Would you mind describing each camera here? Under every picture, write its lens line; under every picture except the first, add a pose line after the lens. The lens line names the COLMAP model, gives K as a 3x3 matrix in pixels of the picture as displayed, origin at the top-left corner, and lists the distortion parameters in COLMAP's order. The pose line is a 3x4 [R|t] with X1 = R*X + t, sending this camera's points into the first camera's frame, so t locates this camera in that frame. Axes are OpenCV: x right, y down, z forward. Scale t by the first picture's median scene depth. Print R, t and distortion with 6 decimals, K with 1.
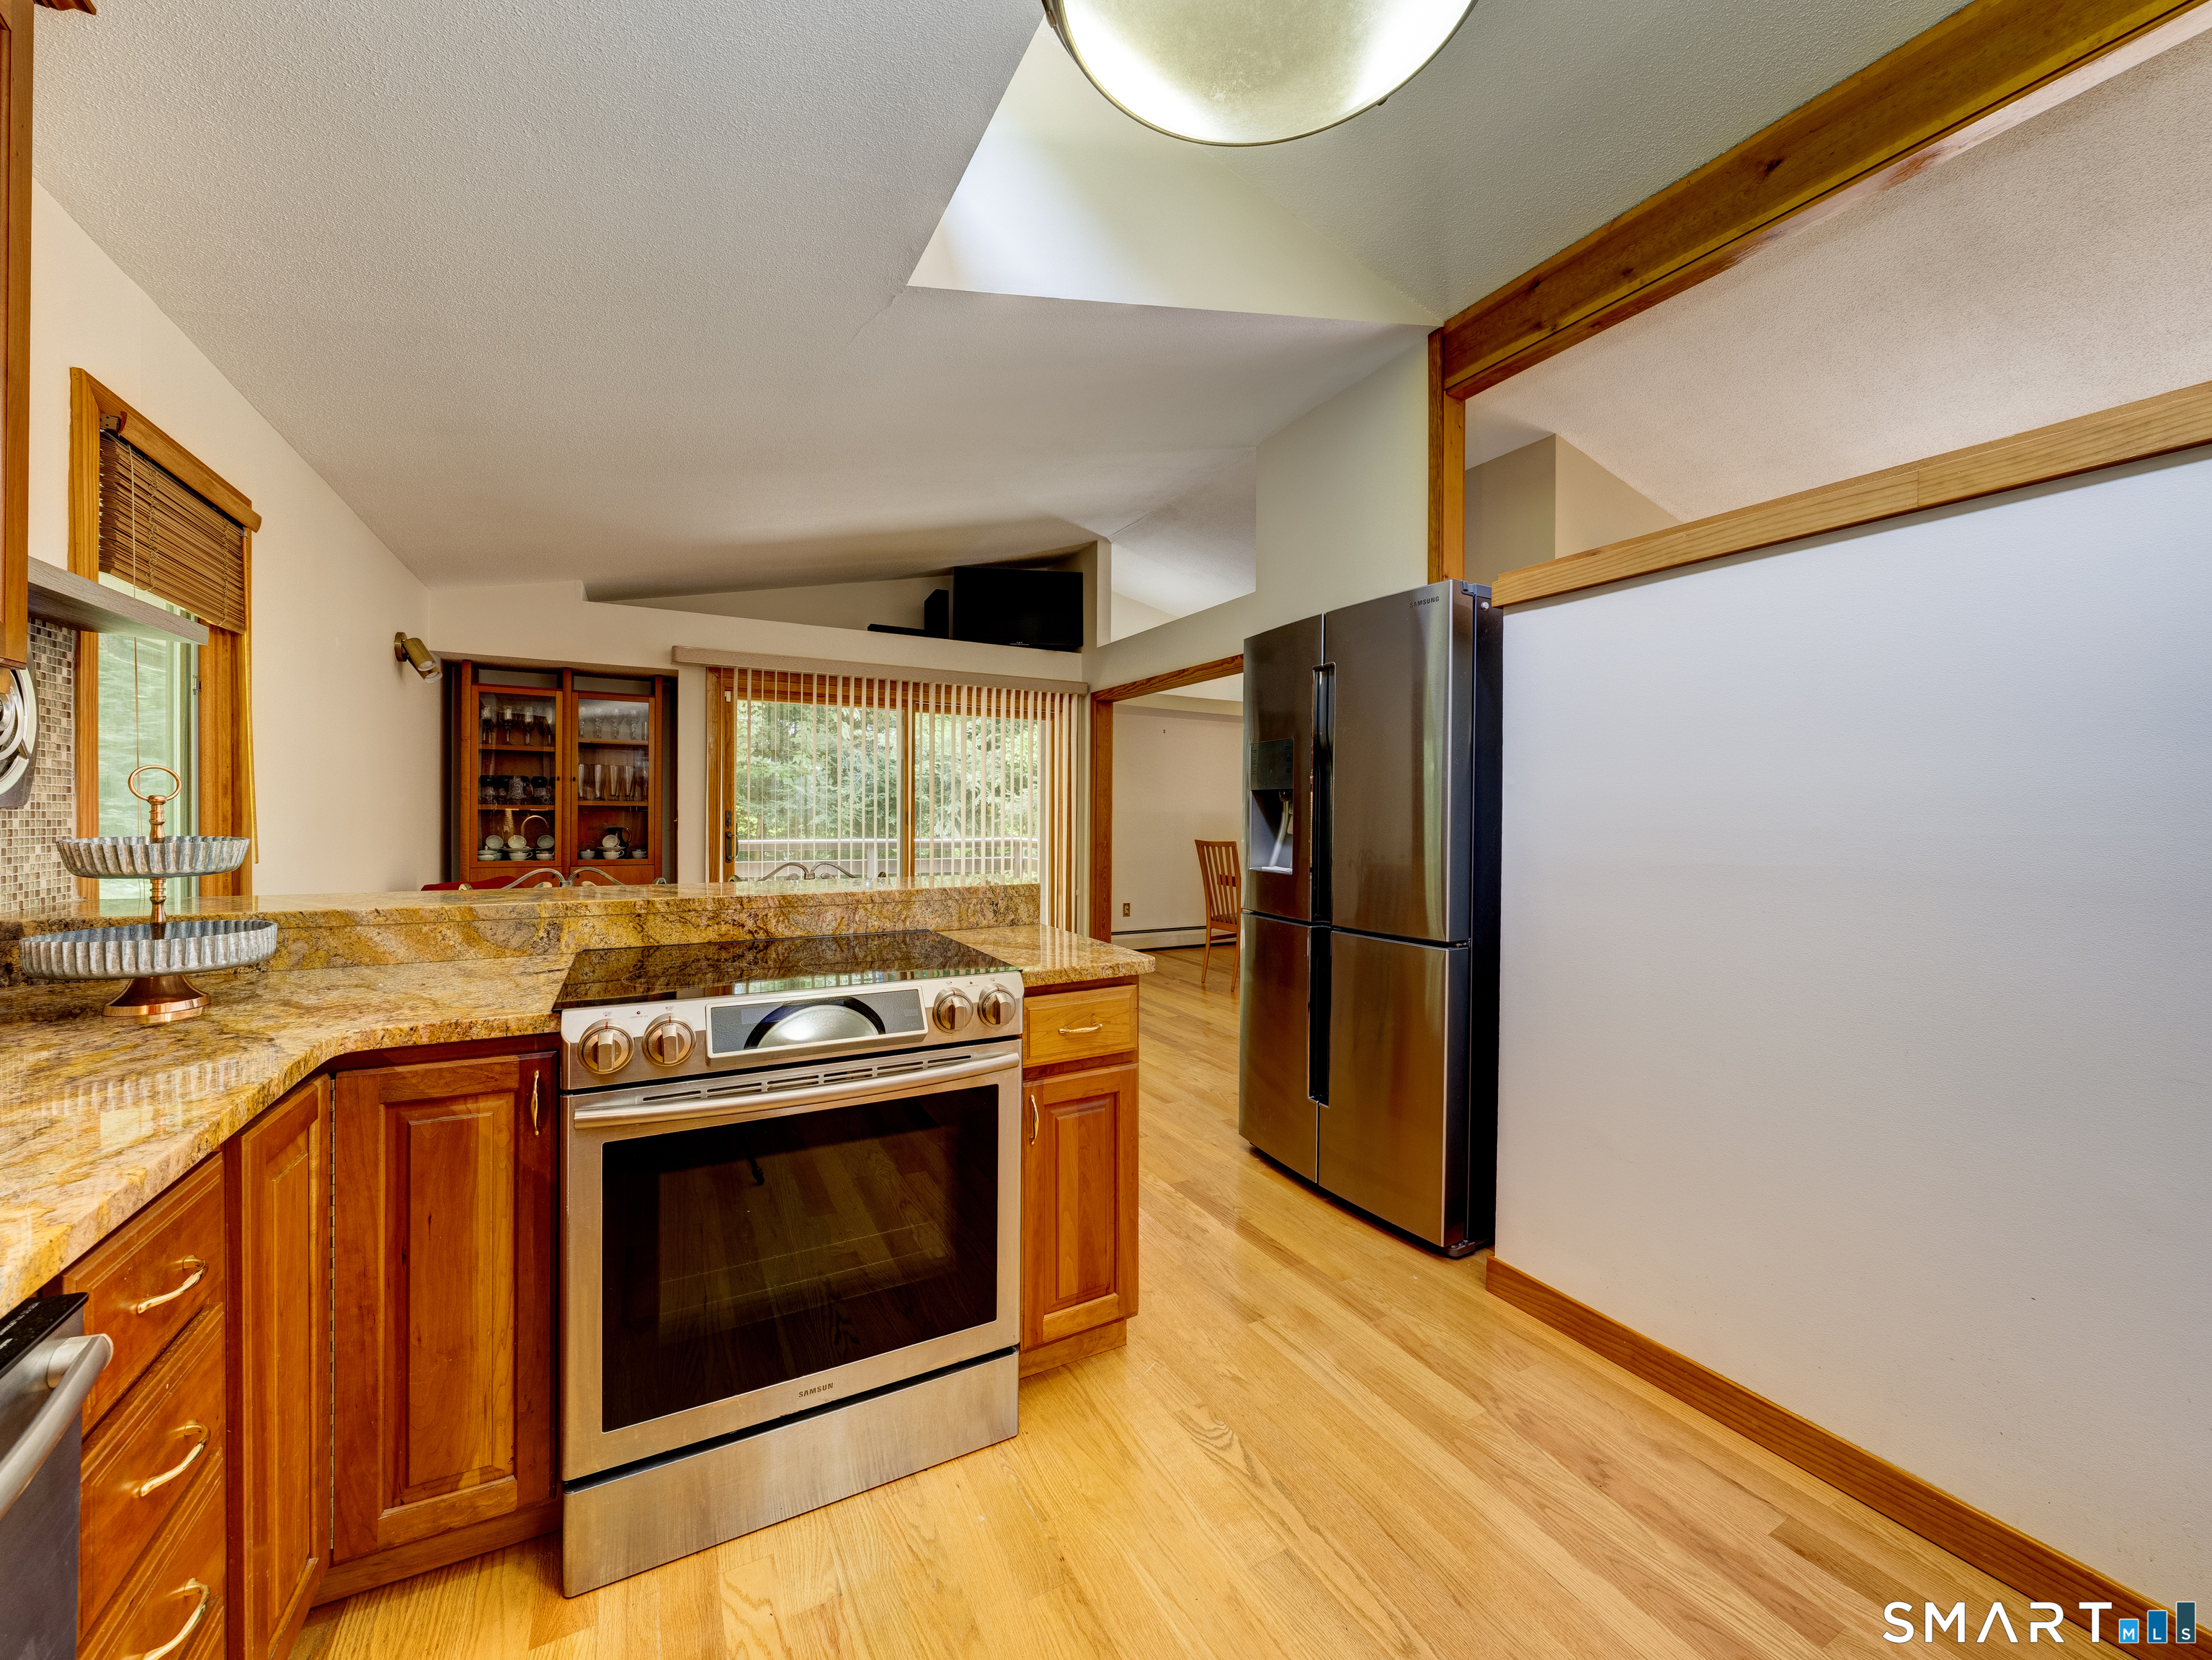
lens RADIAL K [[855.9, 0, 1111.5], [0, 855.9, 822.0], [0, 0, 1]] dist [-0.003901, -0.000481]
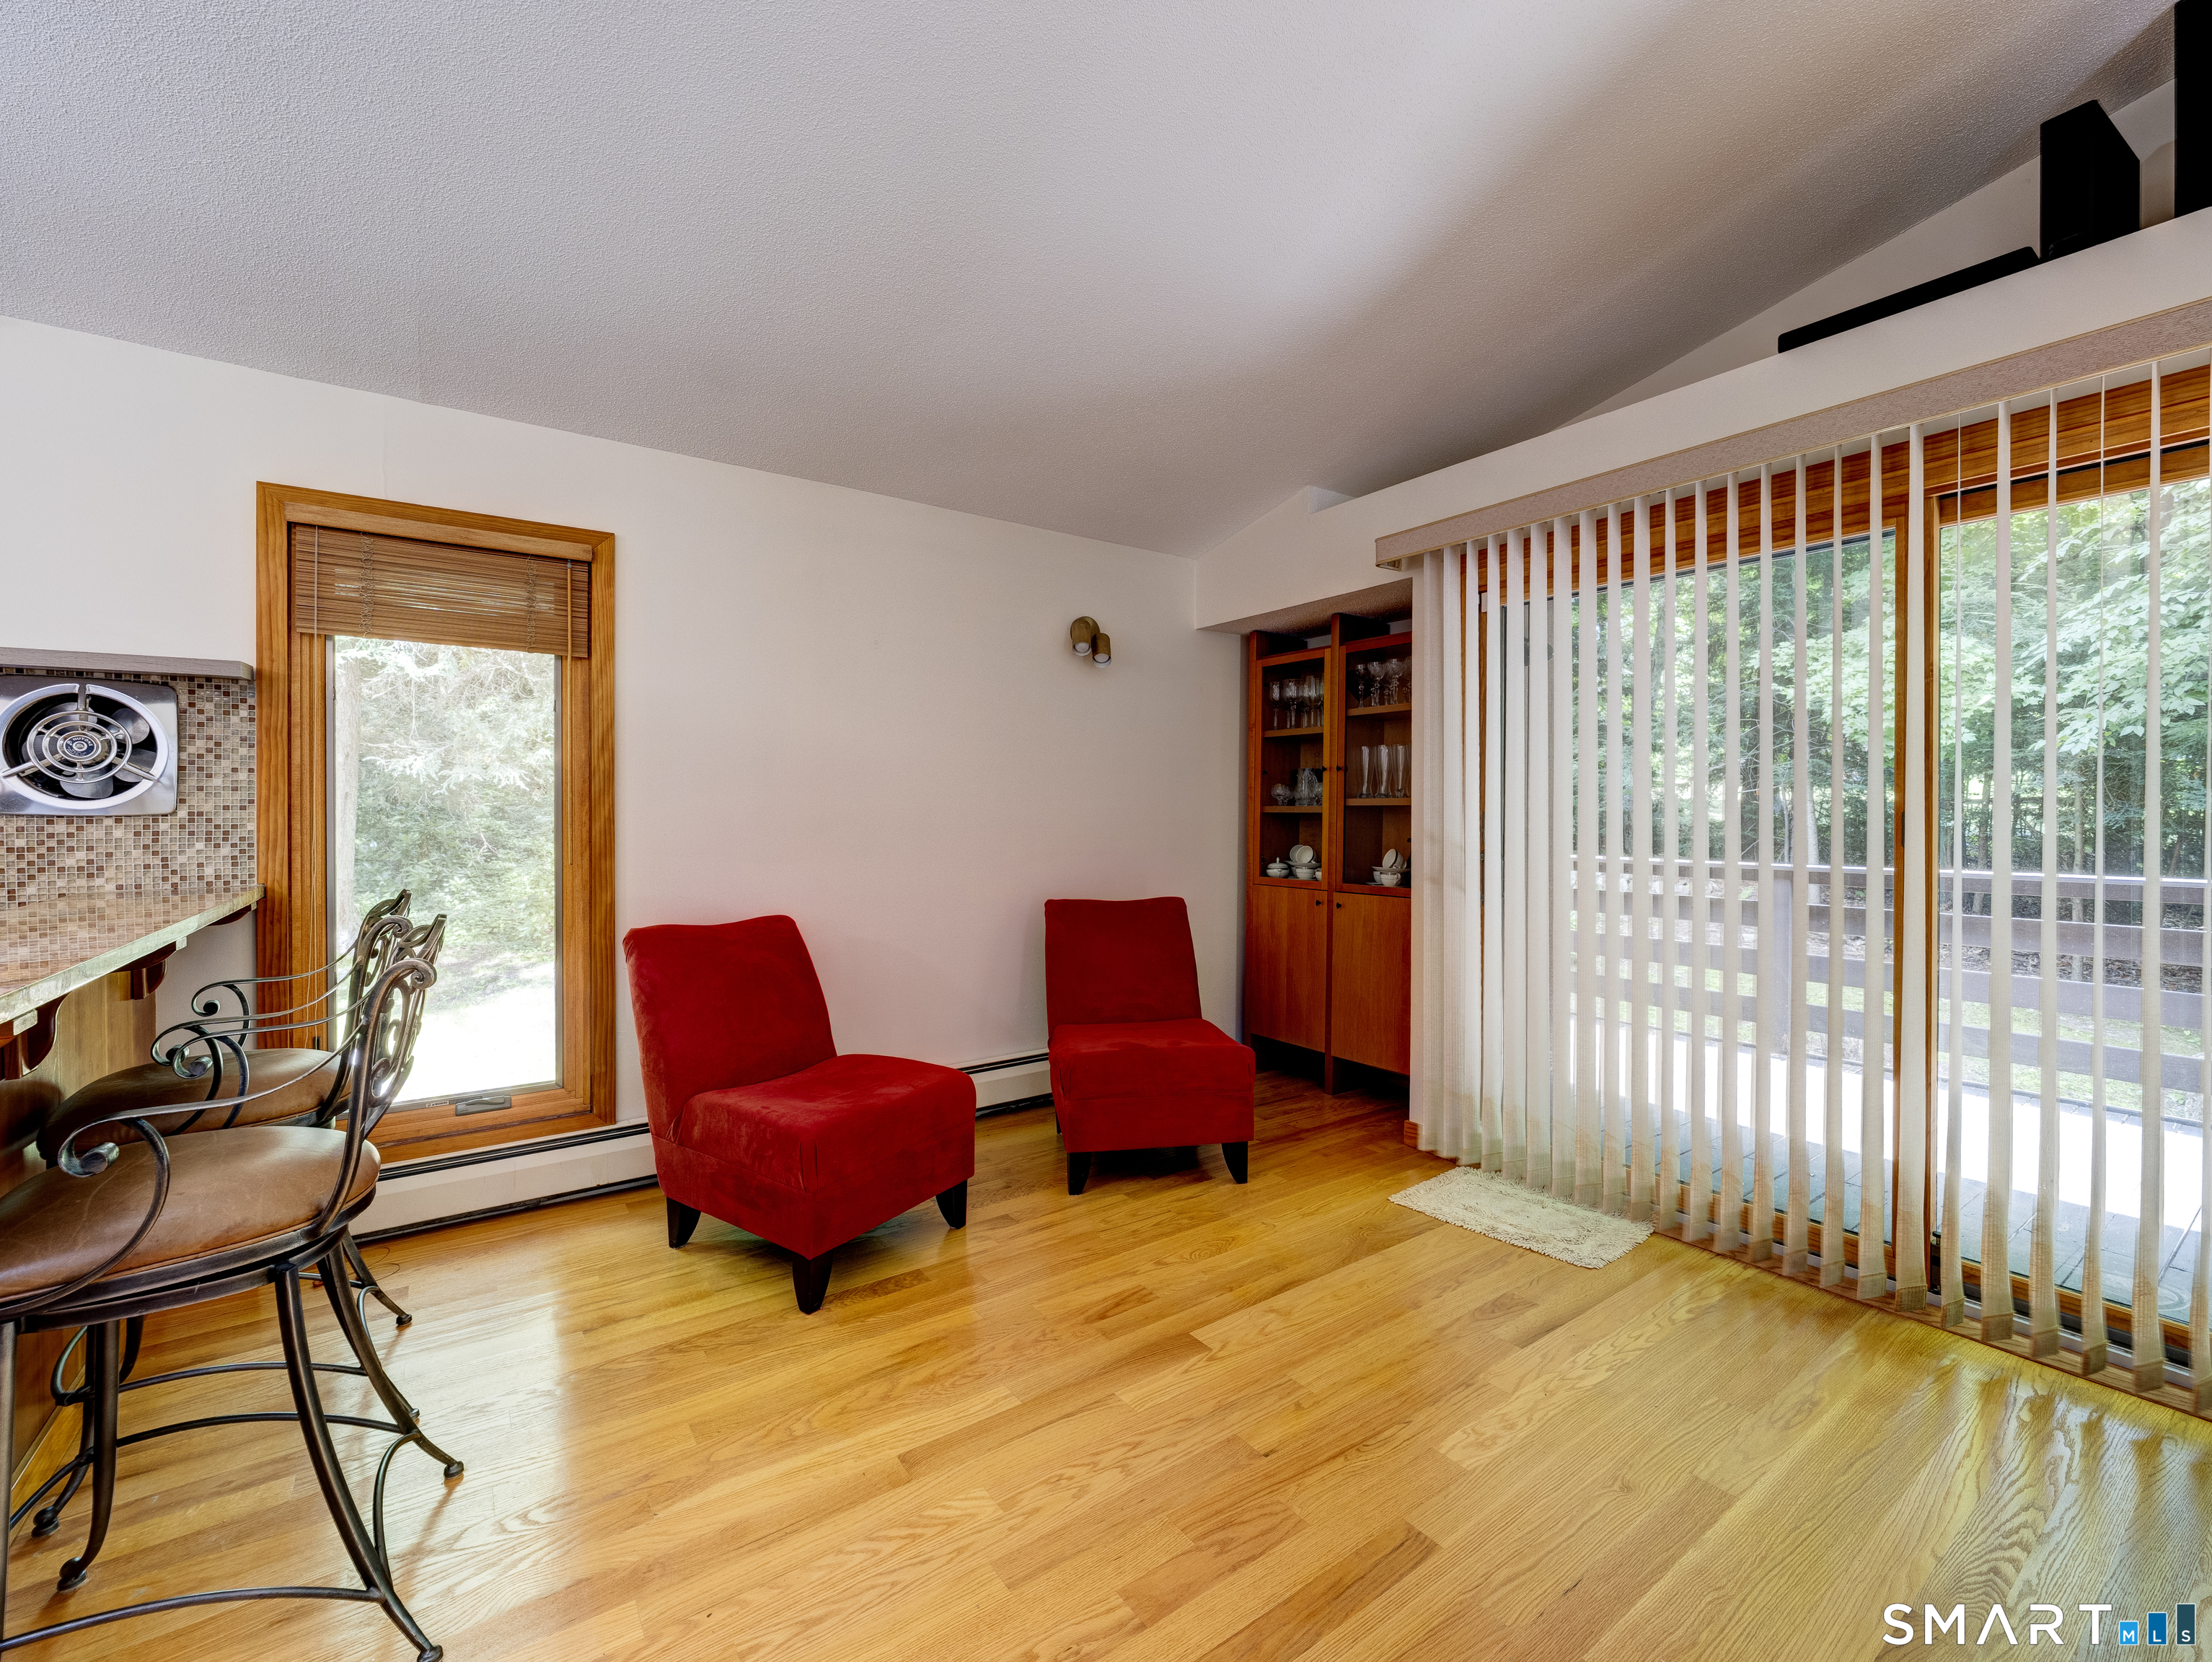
lens RADIAL K [[939.5, 0, 1113.3], [0, 939.5, 816.0], [0, 0, 1]] dist [-0.003450, 0.000094]
pose [[0.110878, -0.000971, -0.993834, 0.369646], [-0.007642, 0.999969, -0.001830, -0.022470], [0.993805, 0.007797, 0.110867, 2.124421]]
